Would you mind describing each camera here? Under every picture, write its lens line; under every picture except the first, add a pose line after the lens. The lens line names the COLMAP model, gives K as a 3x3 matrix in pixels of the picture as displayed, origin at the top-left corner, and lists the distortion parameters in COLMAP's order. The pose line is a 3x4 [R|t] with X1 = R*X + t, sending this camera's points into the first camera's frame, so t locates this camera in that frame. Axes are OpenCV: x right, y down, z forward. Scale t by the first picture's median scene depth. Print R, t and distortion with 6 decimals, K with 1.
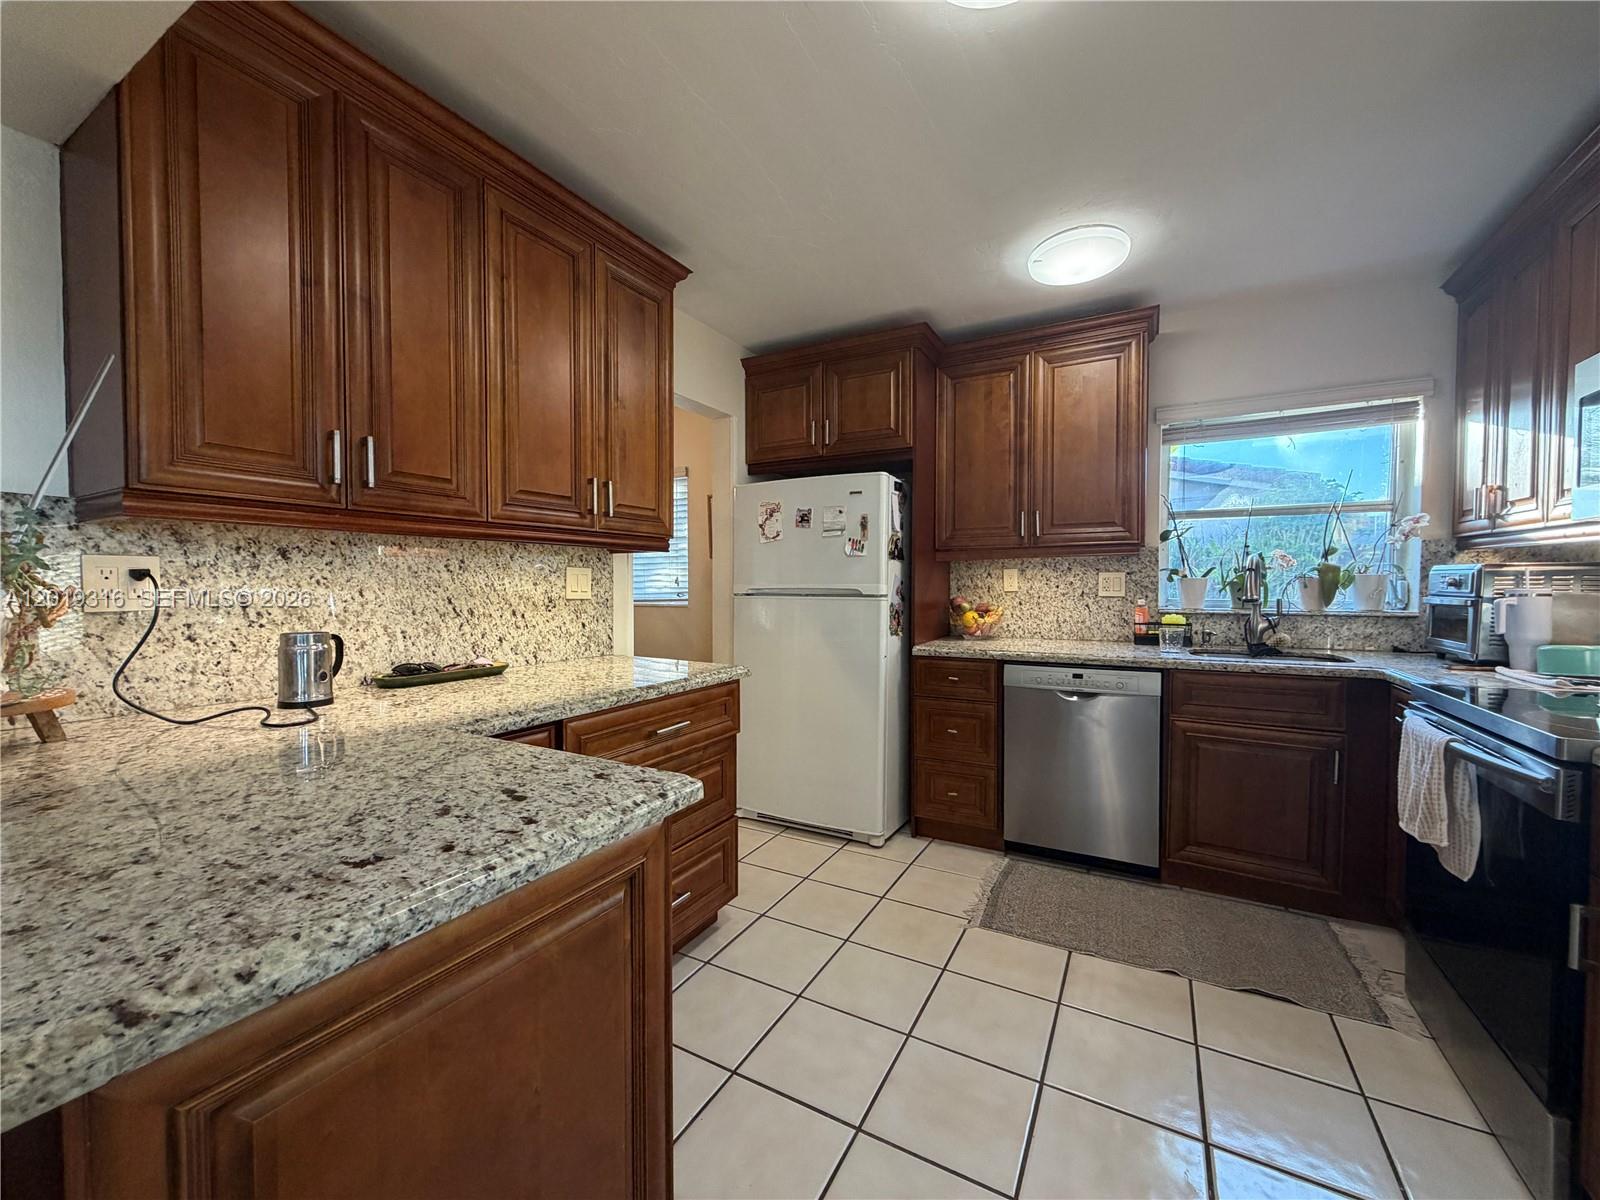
lens RADIAL K [[631.3, 0, 796.0], [0, 631.3, 594.7], [0, 0, 1]] dist [0.000980, 0.000109]
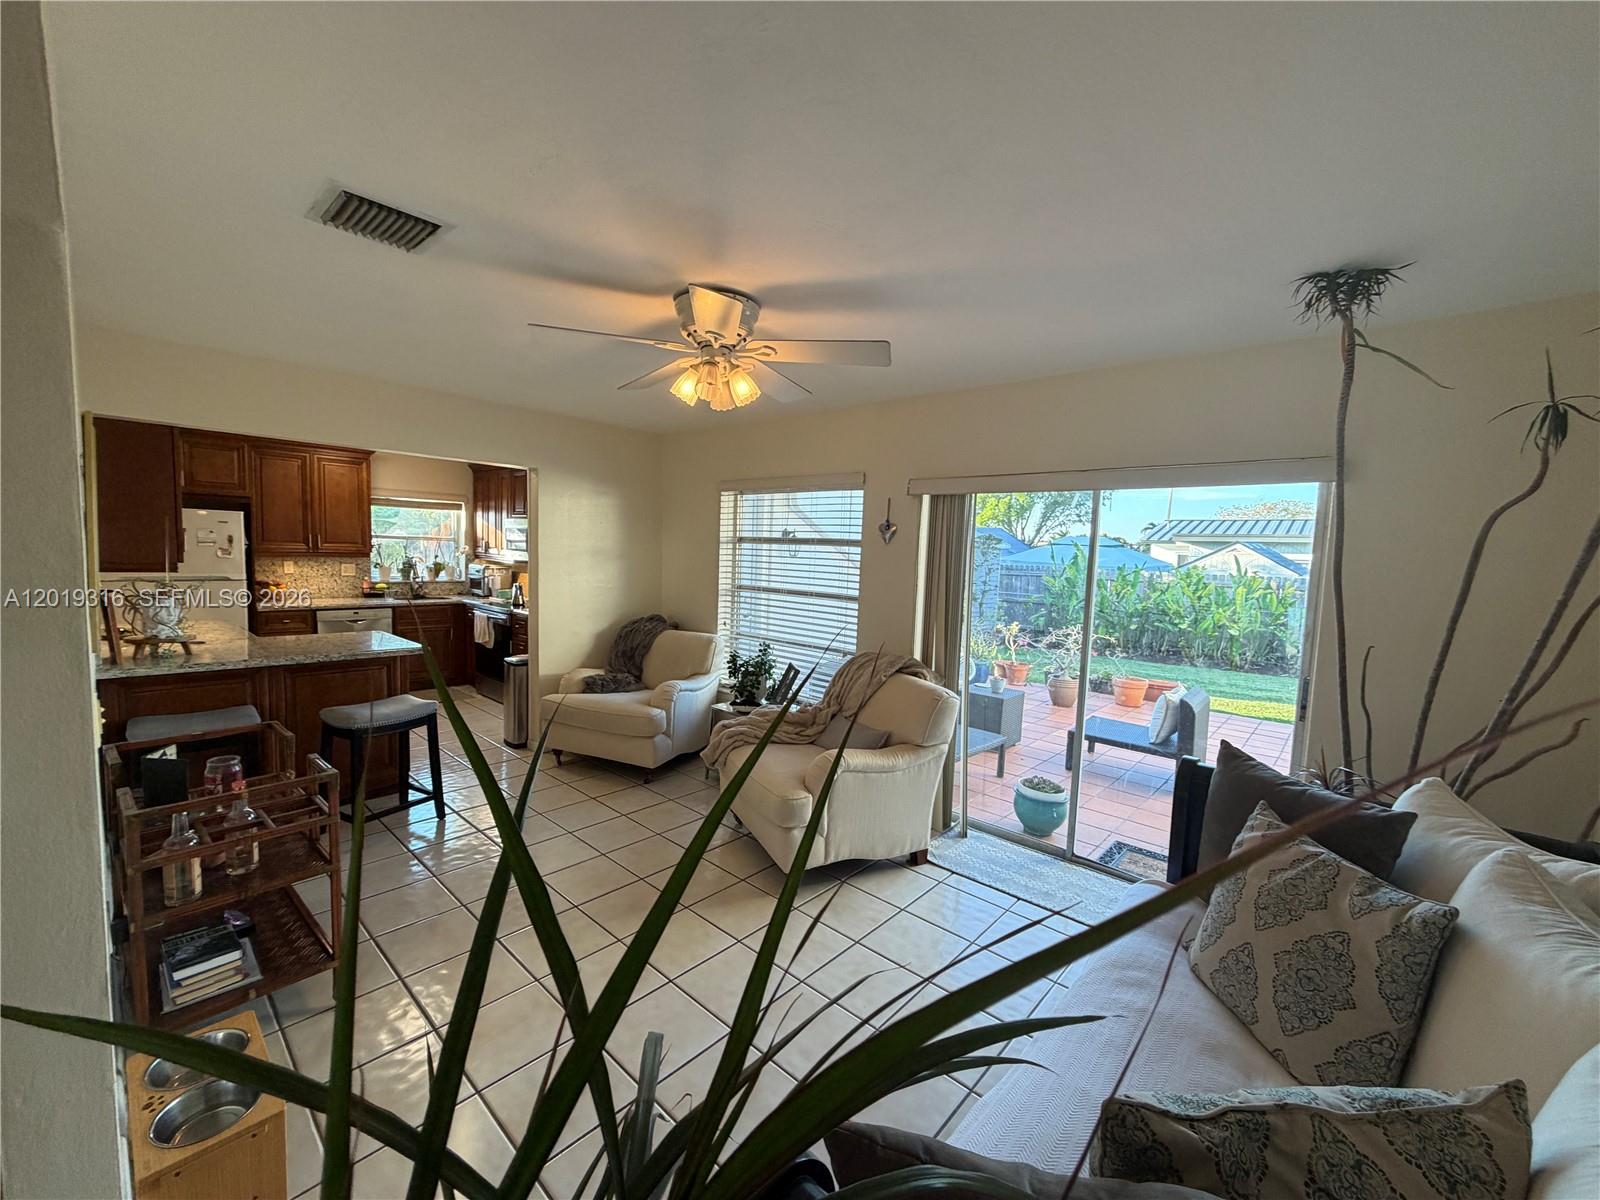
lens RADIAL K [[636.9, 0, 801.2], [0, 636.9, 604.2], [0, 0, 1]] dist [-0.000122, 0.000070]
pose [[0.219029, -0.072190, 0.973044, -1.333407], [-0.021684, 0.996653, 0.078822, -0.110071], [-0.975477, -0.038364, 0.216730, -0.991910]]
